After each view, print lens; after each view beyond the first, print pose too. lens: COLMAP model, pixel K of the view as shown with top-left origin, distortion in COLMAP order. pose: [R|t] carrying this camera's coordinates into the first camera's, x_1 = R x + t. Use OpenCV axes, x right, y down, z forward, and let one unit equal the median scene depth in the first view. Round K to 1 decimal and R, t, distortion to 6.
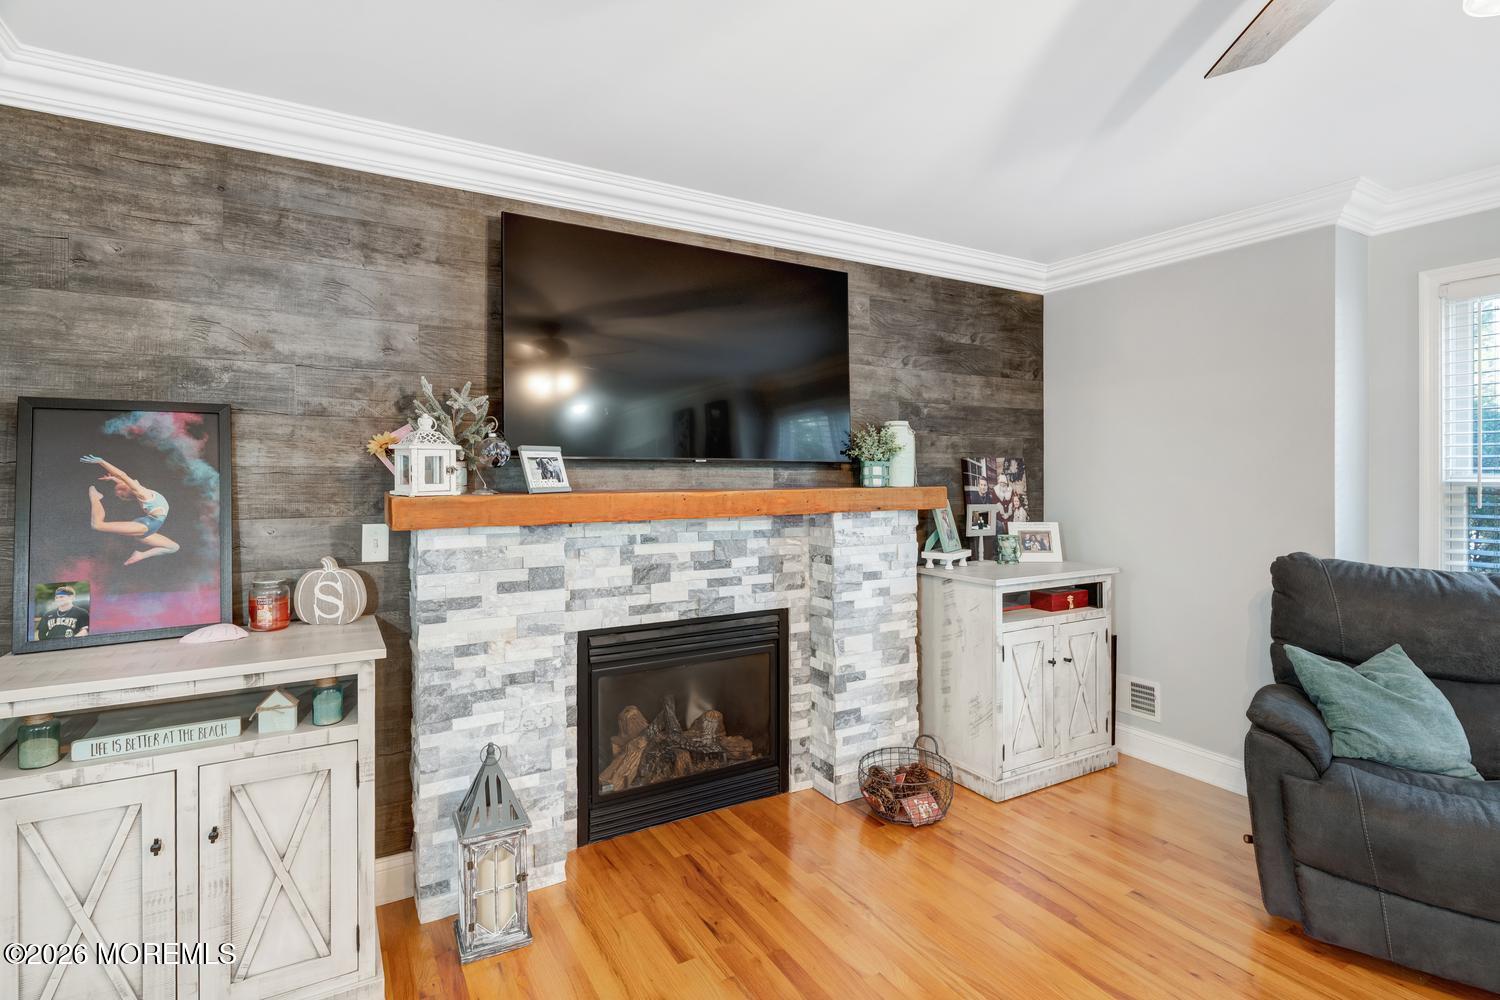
lens RADIAL K [[723.8, 0, 743.4], [0, 723.8, 476.0], [0, 0, 1]] dist [0.000721, -0.000171]
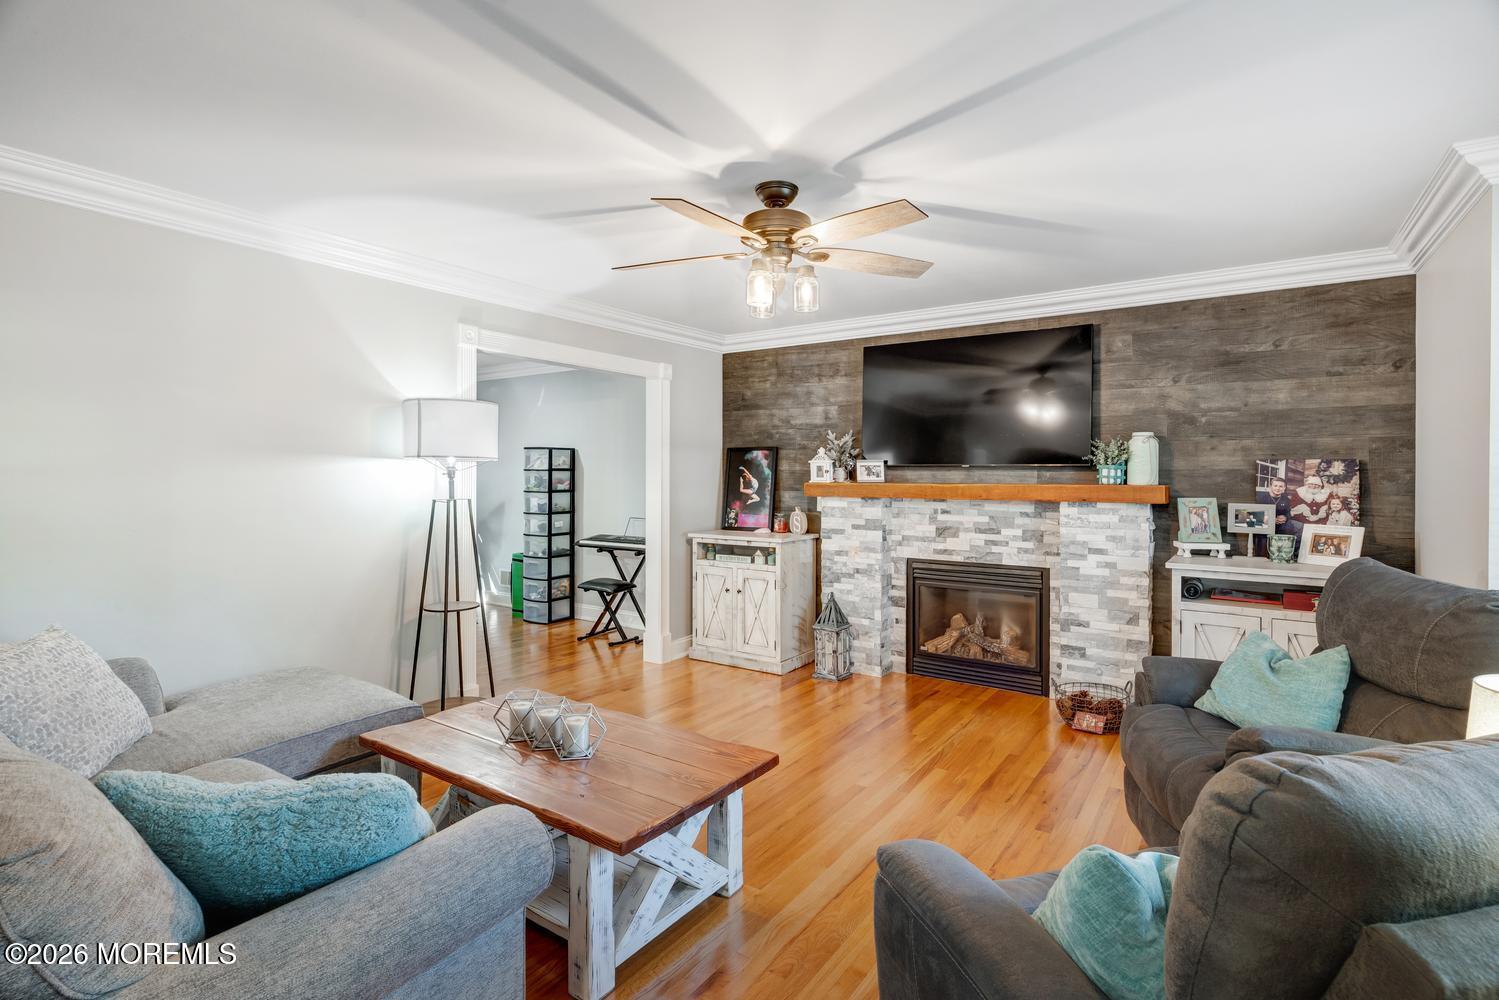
lens RADIAL K [[723.3, 0, 742.9], [0, 723.3, 476.0], [0, 0, 1]] dist [0.000721, -0.000171]
pose [[0.422837, 0.007399, -0.906176, 1.175442], [-0.006024, 0.999968, 0.005354, -0.003755], [0.906186, 0.003195, 0.422867, -0.159070]]
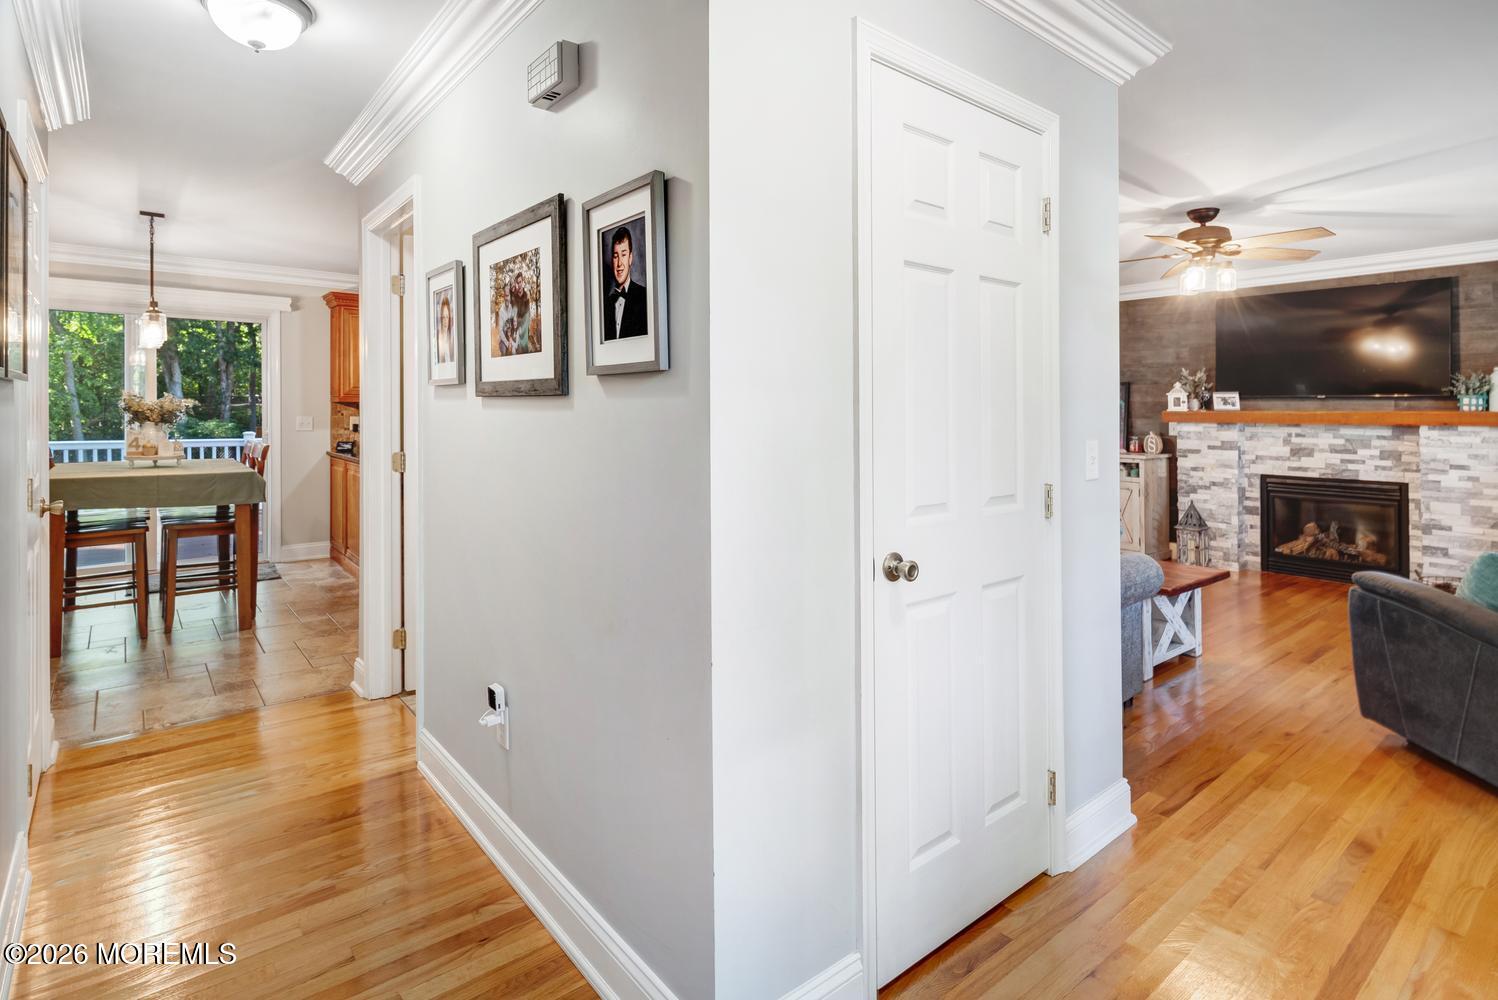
lens RADIAL K [[750.1, 0, 747.7], [0, 750.1, 398.8], [0, 0, 1]] dist [0.001543, 0.000208]
pose [[0.153565, -0.012305, -0.988062, 1.667368], [-0.008770, 0.999866, -0.013815, 0.025888], [0.988100, 0.010786, 0.153436, -0.844036]]
